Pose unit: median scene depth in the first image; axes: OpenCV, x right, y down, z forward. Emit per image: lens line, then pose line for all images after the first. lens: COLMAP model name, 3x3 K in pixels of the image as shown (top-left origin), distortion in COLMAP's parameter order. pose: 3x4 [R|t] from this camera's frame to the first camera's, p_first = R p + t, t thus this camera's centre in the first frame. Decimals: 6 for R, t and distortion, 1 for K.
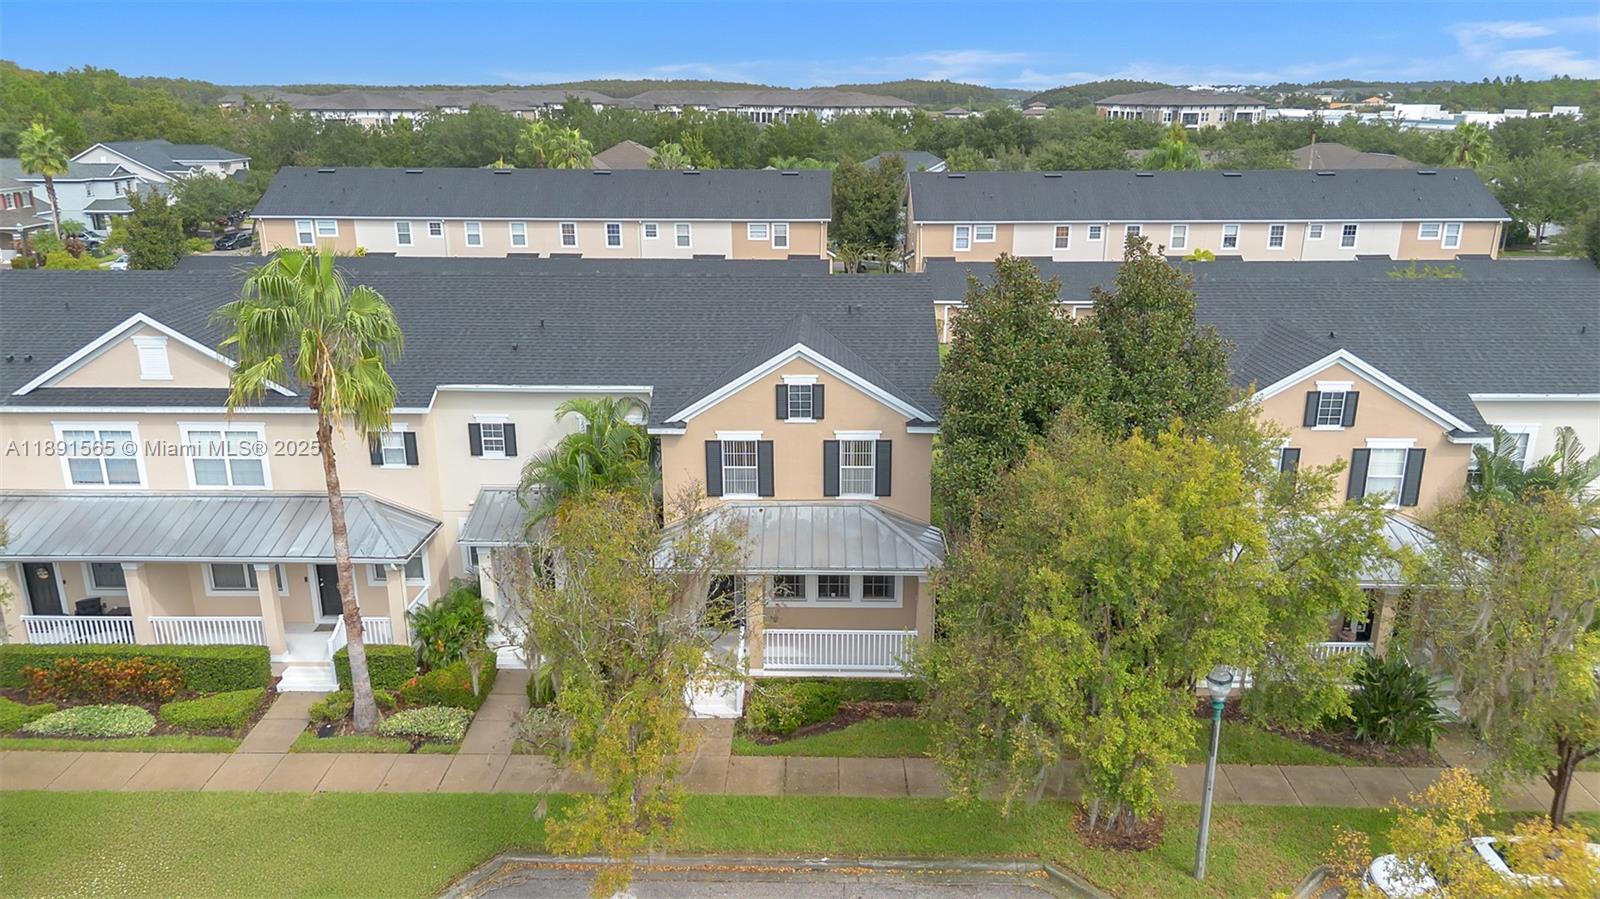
lens RADIAL K [[1148.4, 0, 829.1], [0, 1148.4, 450.7], [0, 0, 1]] dist [0.035832, -0.036982]
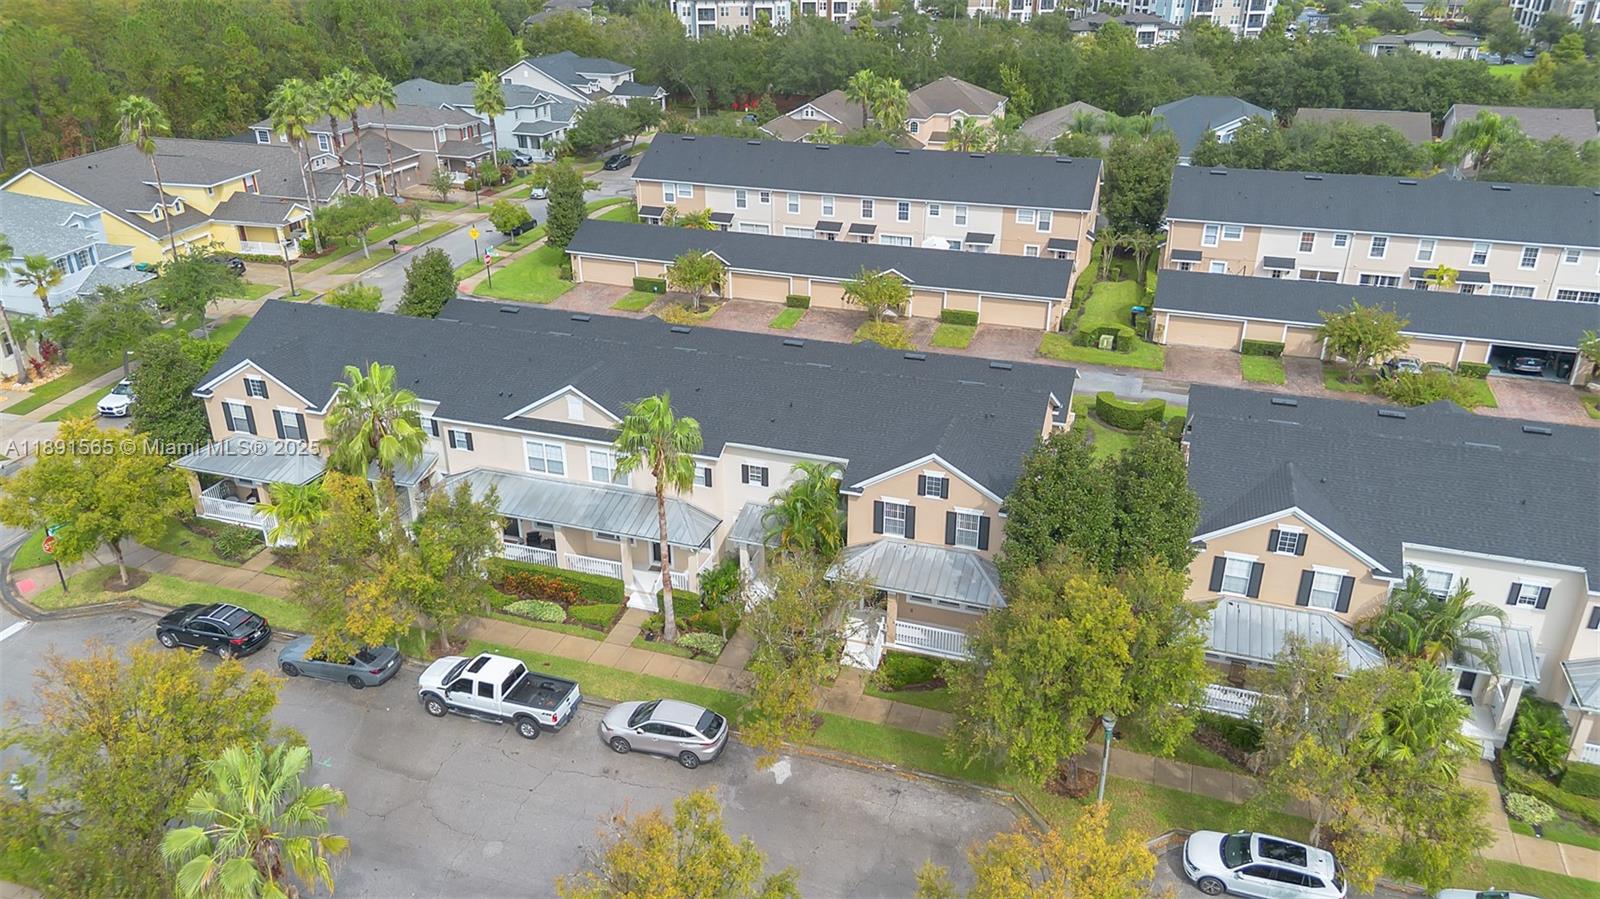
lens RADIAL K [[1148.4, 0, 799.0], [0, 1148.4, 453.4], [0, 0, 1]] dist [0.035832, -0.036982]
pose [[0.948883, 0.127404, -0.288773, 0.247064], [-0.087875, 0.985375, 0.145990, -0.298294], [0.303149, -0.113152, 0.946201, -0.549712]]
